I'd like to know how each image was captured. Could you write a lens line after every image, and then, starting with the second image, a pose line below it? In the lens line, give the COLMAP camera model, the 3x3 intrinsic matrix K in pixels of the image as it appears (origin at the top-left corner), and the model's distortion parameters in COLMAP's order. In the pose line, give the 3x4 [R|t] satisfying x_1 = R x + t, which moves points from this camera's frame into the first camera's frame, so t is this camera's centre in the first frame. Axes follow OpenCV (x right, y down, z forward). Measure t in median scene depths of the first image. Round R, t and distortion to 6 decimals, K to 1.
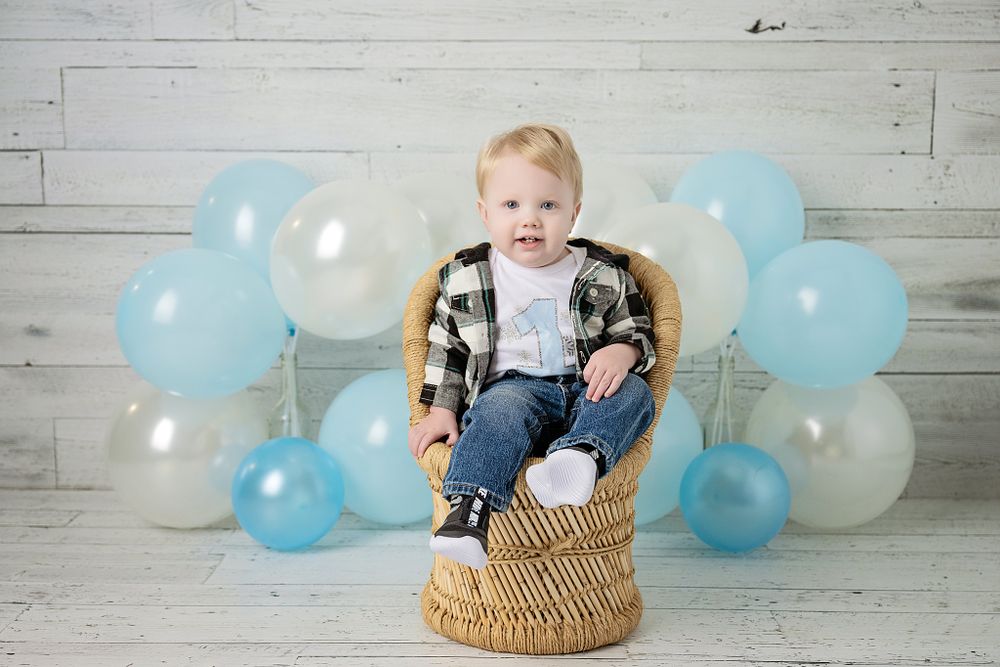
lens RADIAL K [[1258.2, 0, 504.8], [0, 1258.2, 340.1], [0, 0, 1]] dist [0.010100, 0.000000]
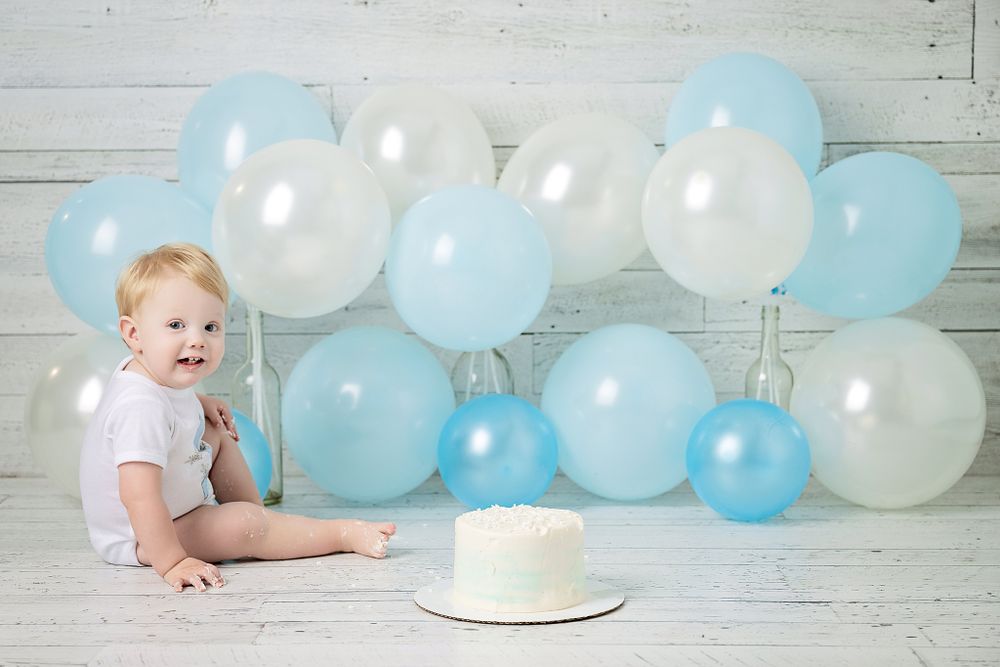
lens RADIAL K [[1780.5, 0, 494.1], [0, 1780.5, 380.3], [0, 0, 1]] dist [0.014004, 0.000000]
pose [[0.999857, -0.011566, -0.012335, 0.018742], [0.011281, 0.999673, -0.022939, 0.087052], [0.012596, 0.022797, 0.999661, -0.239492]]
